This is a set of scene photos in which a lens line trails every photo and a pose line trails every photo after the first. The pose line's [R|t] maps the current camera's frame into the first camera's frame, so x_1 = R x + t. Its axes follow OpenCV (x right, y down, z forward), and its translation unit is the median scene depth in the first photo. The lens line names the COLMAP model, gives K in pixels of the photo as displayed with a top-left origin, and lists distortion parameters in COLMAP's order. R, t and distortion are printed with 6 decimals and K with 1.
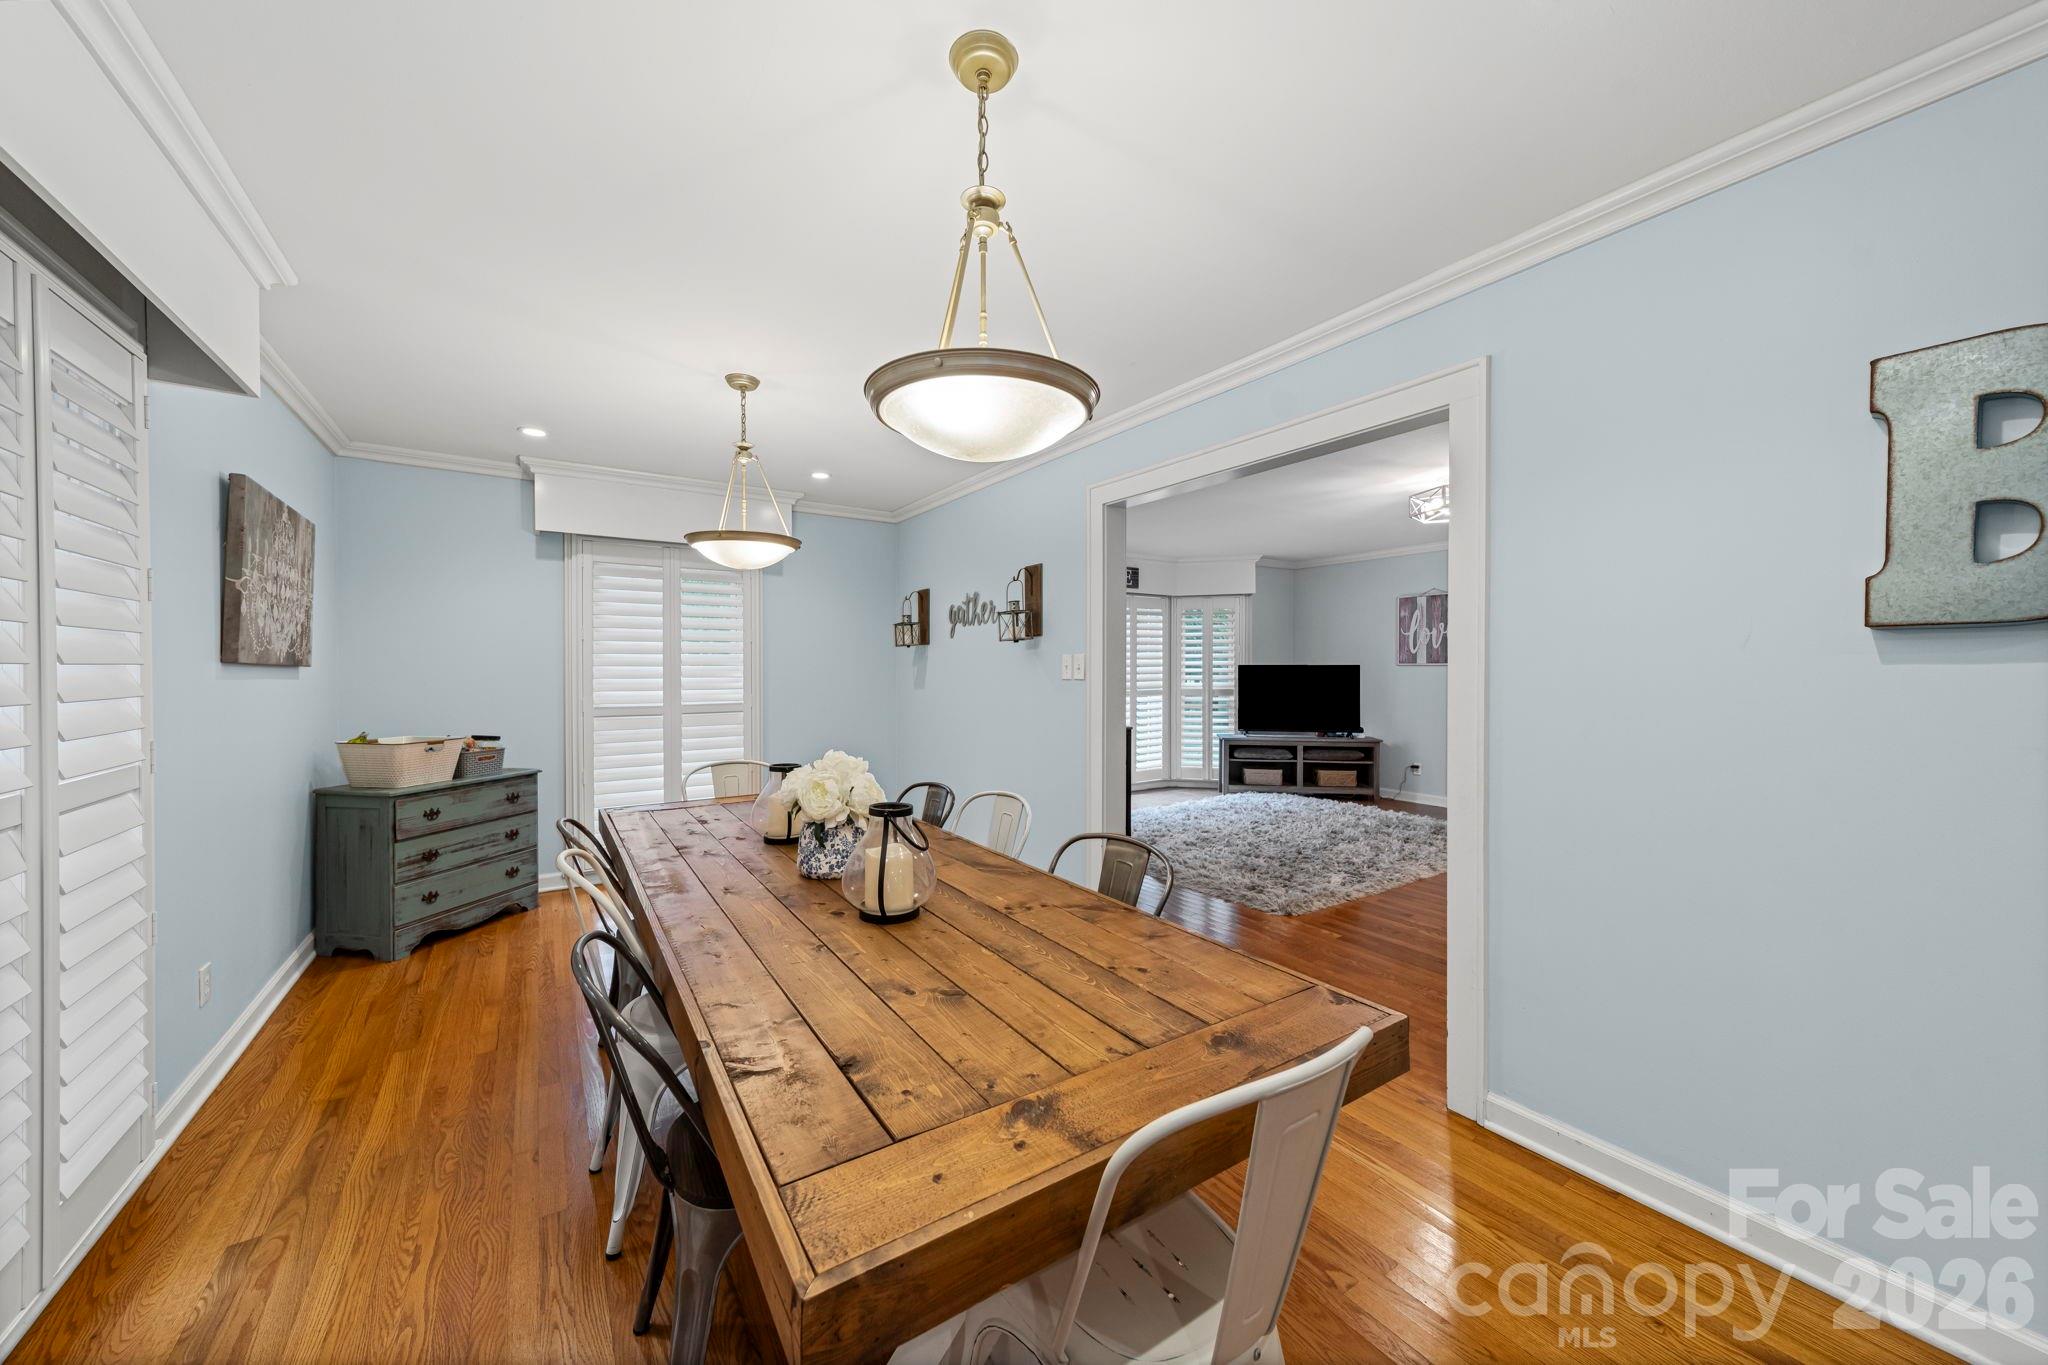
lens RADIAL K [[721.7, 0, 1017.0], [0, 721.7, 678.8], [0, 0, 1]] dist [0.006785, 0.000189]
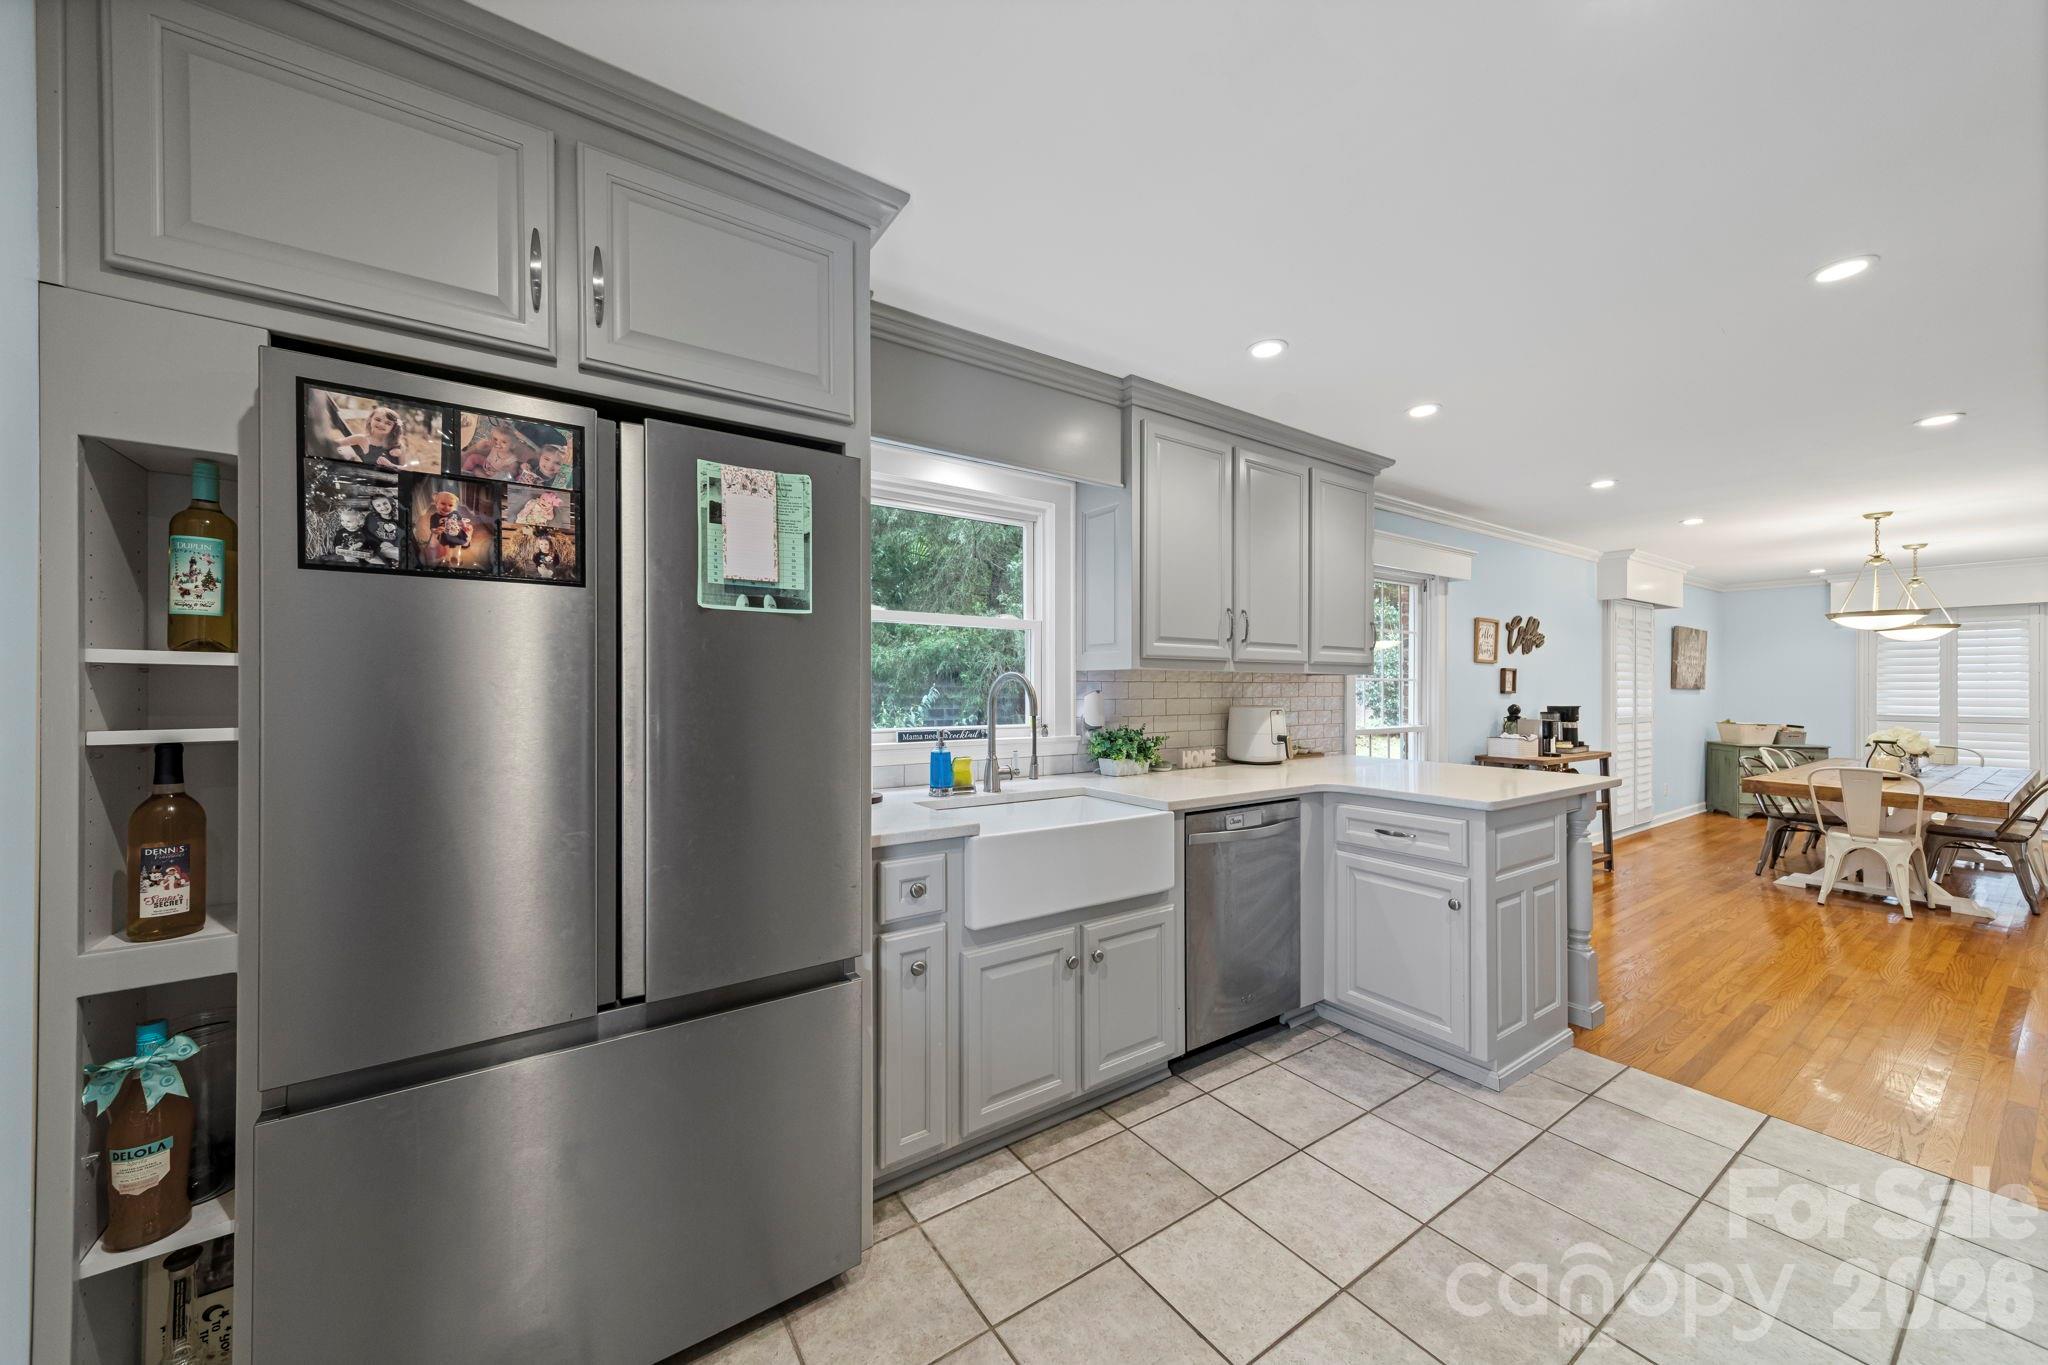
lens RADIAL K [[721.7, 0, 1015.0], [0, 721.7, 684.0], [0, 0, 1]] dist [0.006785, 0.000189]
pose [[0.003427, -0.006538, -0.999973, 1.498215], [-0.018410, 0.999809, -0.006600, 0.024017], [0.999825, 0.018432, 0.003306, -1.360581]]
